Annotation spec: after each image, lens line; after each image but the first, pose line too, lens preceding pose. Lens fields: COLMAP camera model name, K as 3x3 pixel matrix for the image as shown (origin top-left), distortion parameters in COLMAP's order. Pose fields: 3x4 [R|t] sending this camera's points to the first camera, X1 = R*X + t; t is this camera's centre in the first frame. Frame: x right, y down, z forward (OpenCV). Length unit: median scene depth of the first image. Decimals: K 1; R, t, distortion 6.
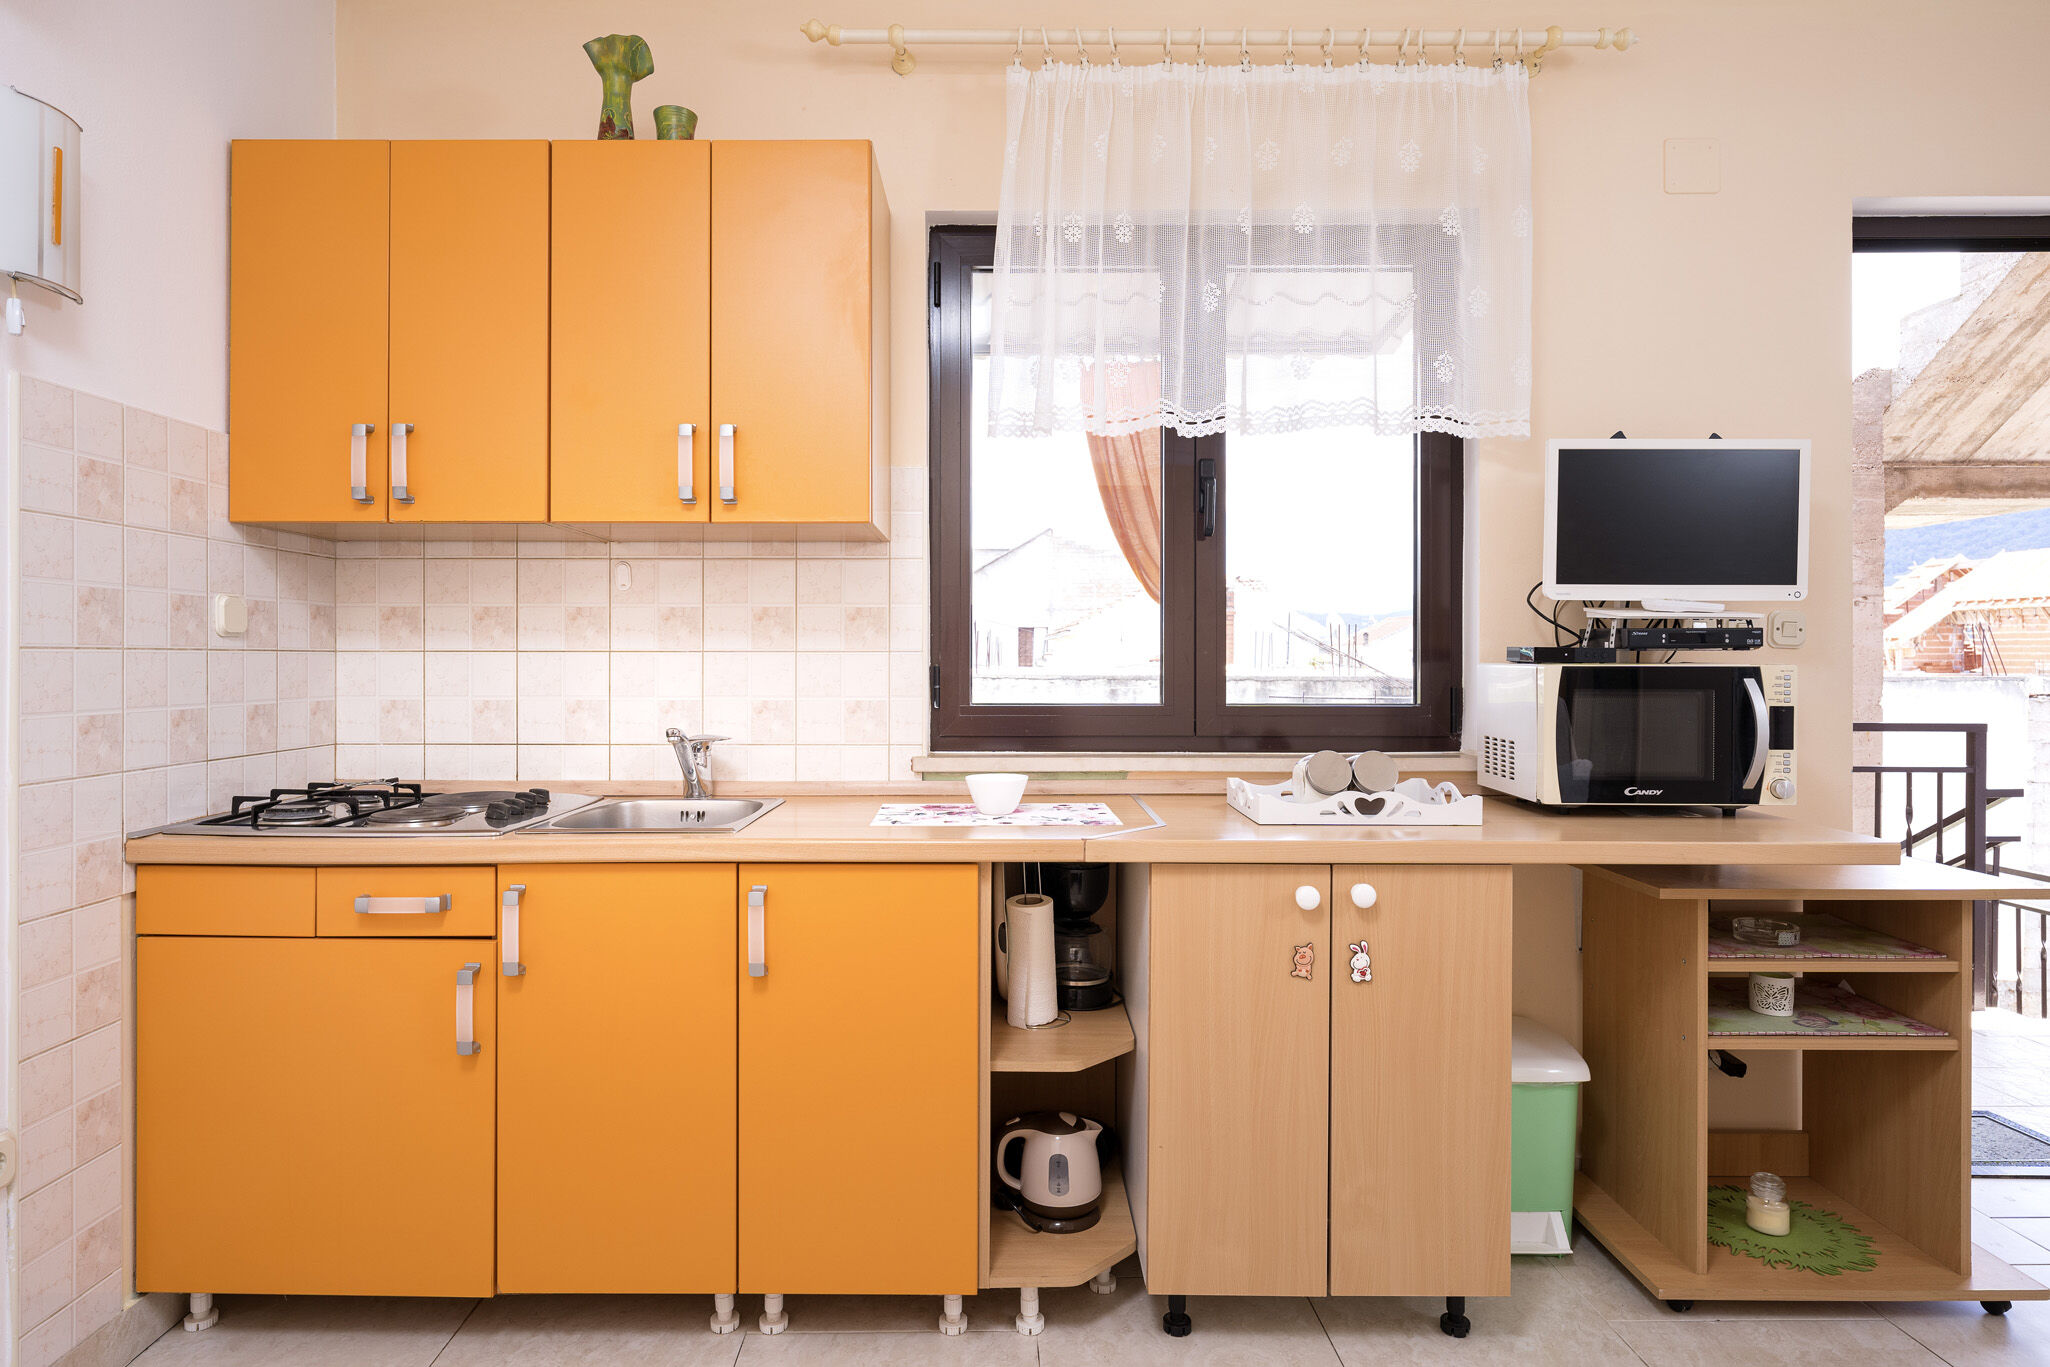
lens RADIAL K [[1134.4, 0, 1020.2], [0, 1134.4, 676.6], [0, 0, 1]] dist [-0.002868, 0.003102]
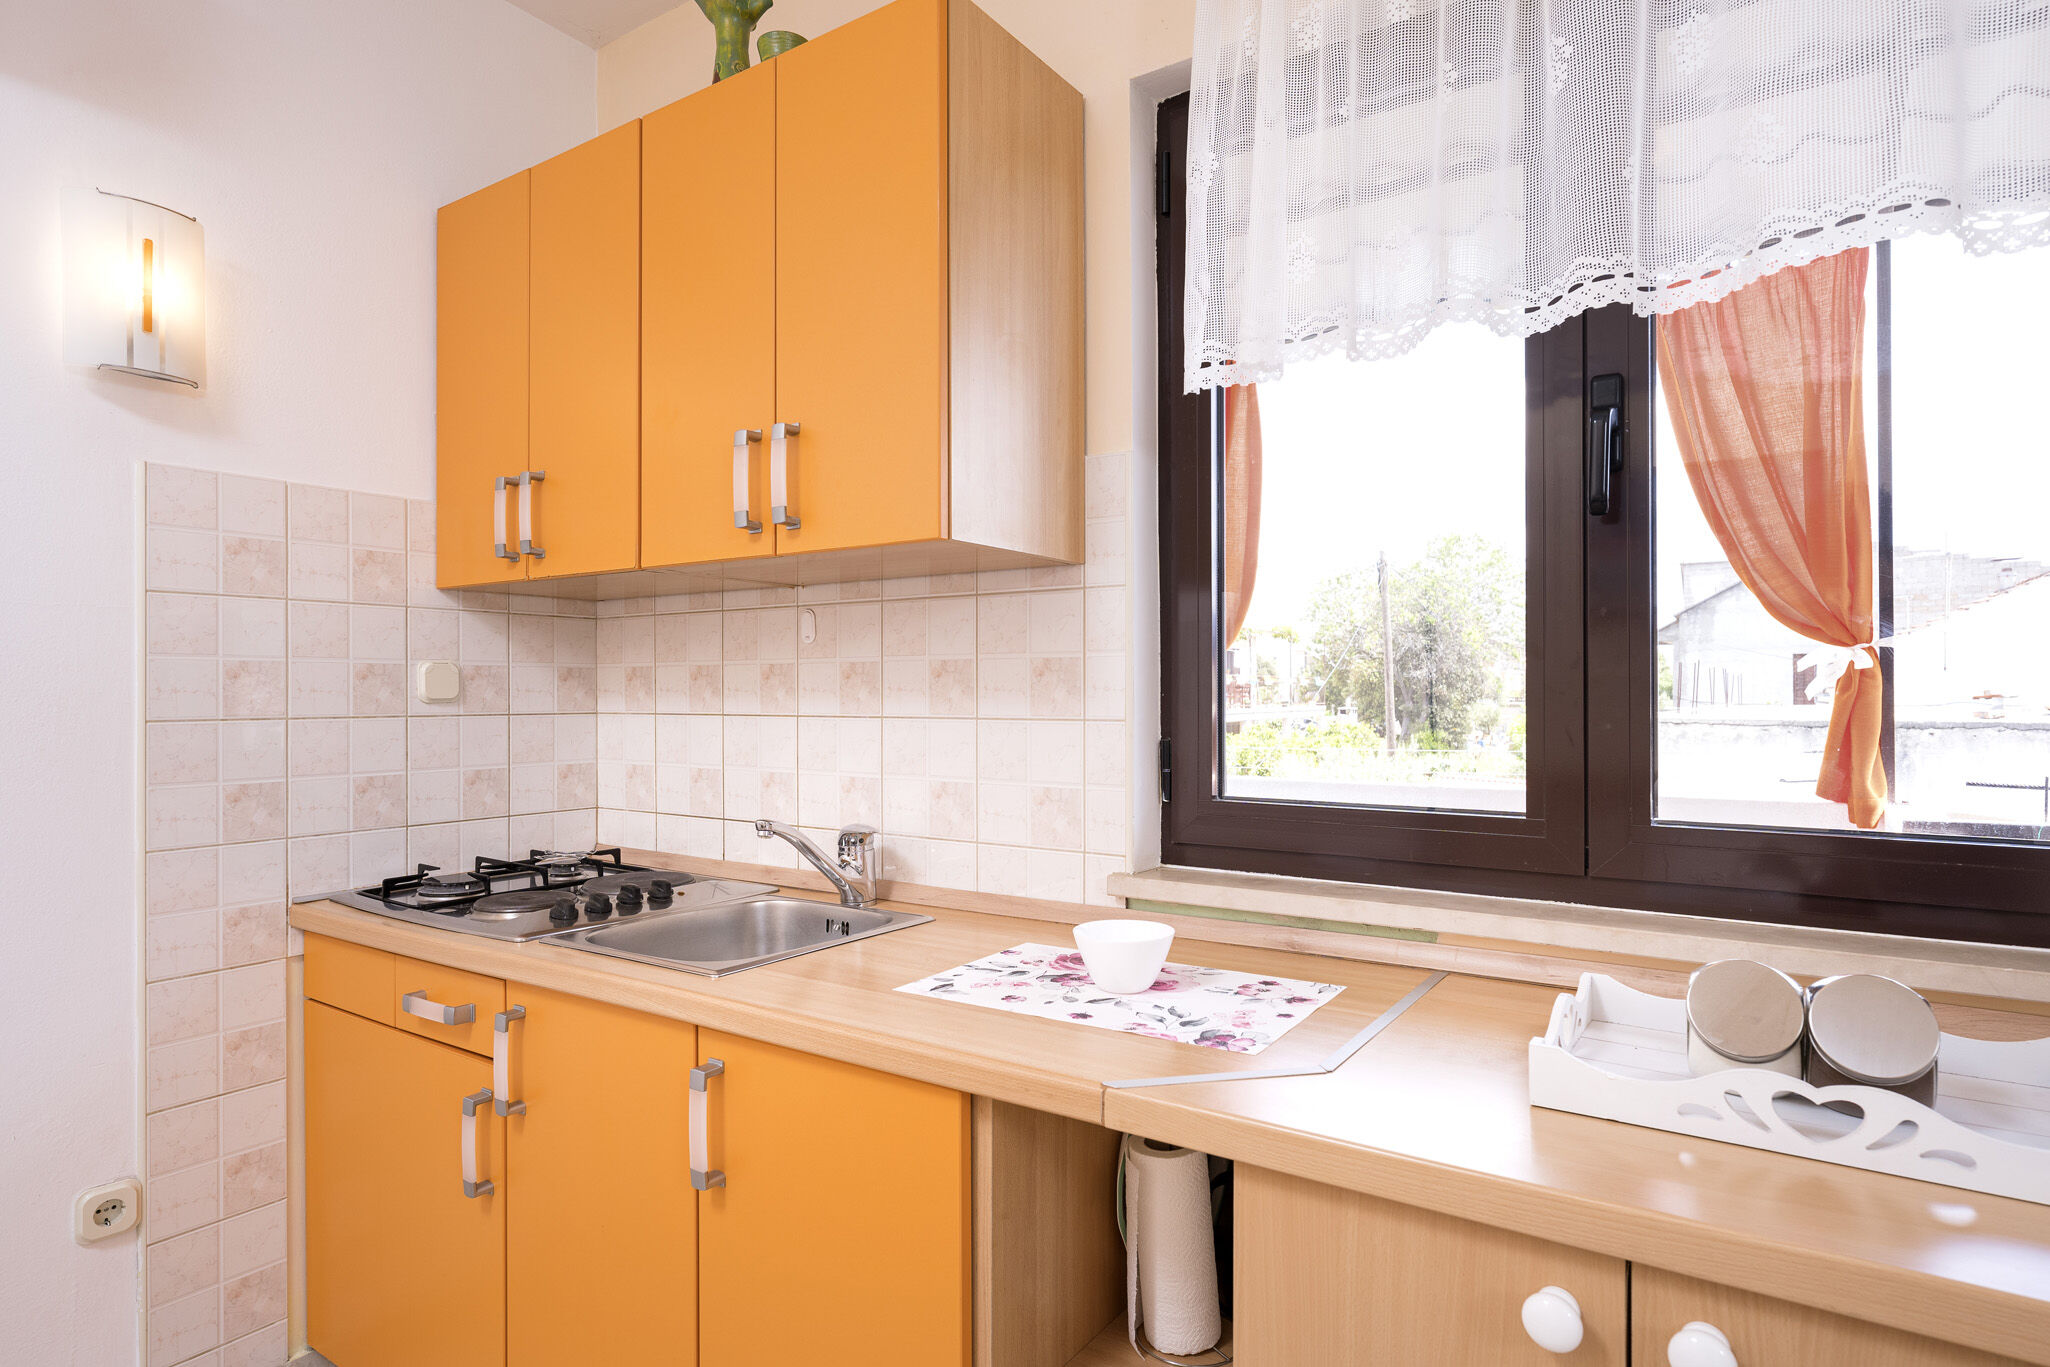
lens RADIAL K [[1134.4, 0, 1022.6], [0, 1134.4, 699.8], [0, 0, 1]] dist [-0.002868, 0.003102]
pose [[0.816364, 0.002292, -0.577533, 0.296065], [-0.007232, 0.999954, -0.006255, -0.034079], [0.577492, 0.009284, 0.816344, 0.459890]]
